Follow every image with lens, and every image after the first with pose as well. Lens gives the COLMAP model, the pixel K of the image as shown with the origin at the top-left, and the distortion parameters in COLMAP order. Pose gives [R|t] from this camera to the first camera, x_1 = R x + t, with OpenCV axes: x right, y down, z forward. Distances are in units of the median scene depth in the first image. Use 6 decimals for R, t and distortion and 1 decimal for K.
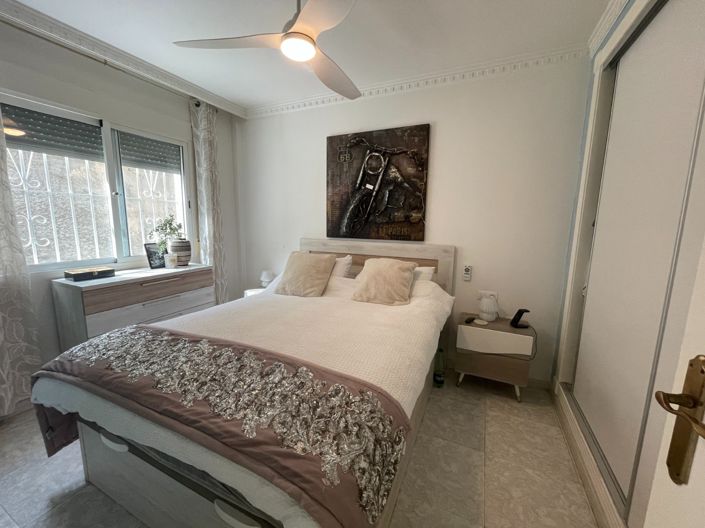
lens RADIAL K [[284.2, 0, 347.4], [0, 284.2, 264.8], [0, 0, 1]] dist [-0.004418, -0.000100]
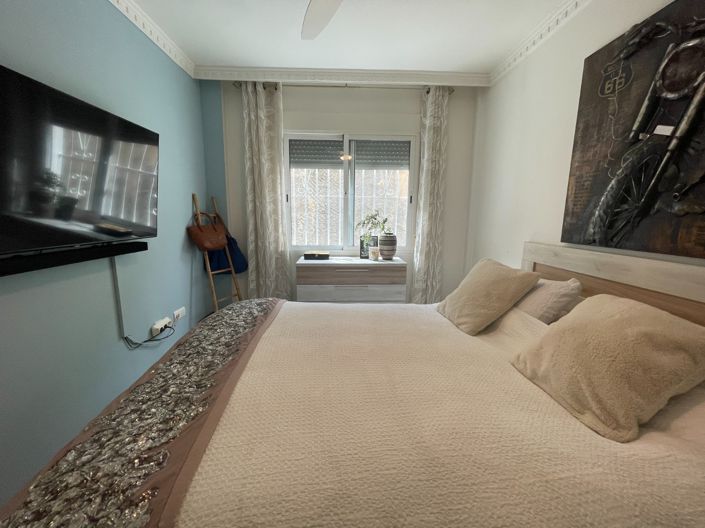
lens RADIAL K [[284.2, 0, 351.5], [0, 284.2, 261.5], [0, 0, 1]] dist [-0.004418, -0.000100]
pose [[0.459933, 0.128082, -0.878667, 0.259064], [-0.139862, 0.987640, 0.070756, -0.044266], [0.876869, 0.090349, 0.472162, 0.402402]]
